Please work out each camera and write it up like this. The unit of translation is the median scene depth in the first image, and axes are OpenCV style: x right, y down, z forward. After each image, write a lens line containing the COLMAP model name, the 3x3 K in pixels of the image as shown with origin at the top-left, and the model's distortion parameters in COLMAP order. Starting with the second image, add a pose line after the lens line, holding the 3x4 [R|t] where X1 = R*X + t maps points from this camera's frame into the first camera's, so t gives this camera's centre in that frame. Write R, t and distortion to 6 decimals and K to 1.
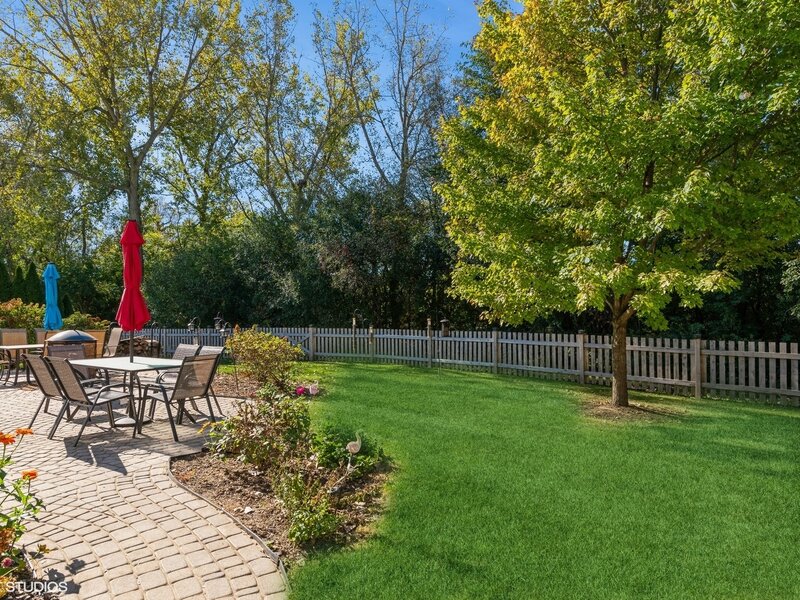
lens RADIAL K [[475.3, 0, 400.0], [0, 475.3, 300.0], [0, 0, 1]] dist [0.003516, 0.000886]
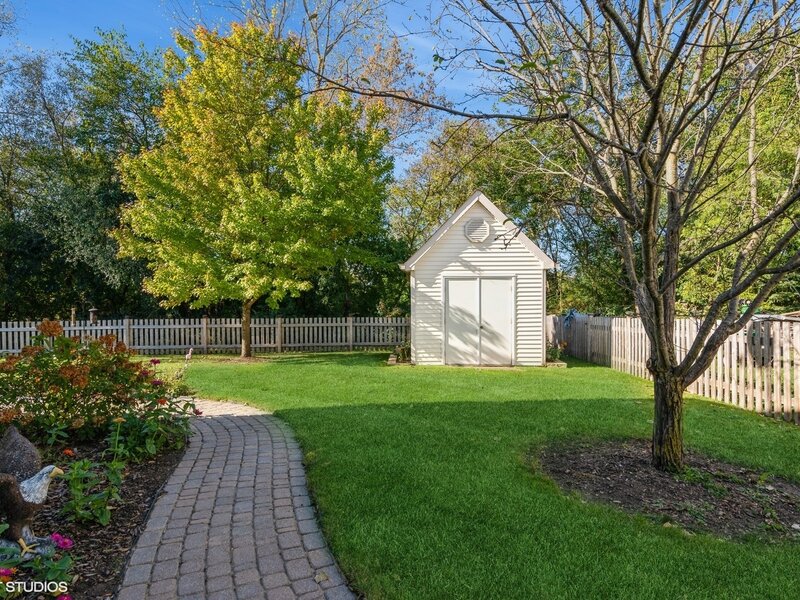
lens RADIAL K [[475.3, 0, 400.0], [0, 475.3, 300.0], [0, 0, 1]] dist [0.003516, 0.000886]
pose [[0.646864, -0.001911, 0.762603, -0.462023], [-0.008625, 0.999915, 0.009821, 0.002124], [-0.762557, -0.012931, 0.646792, -0.487264]]
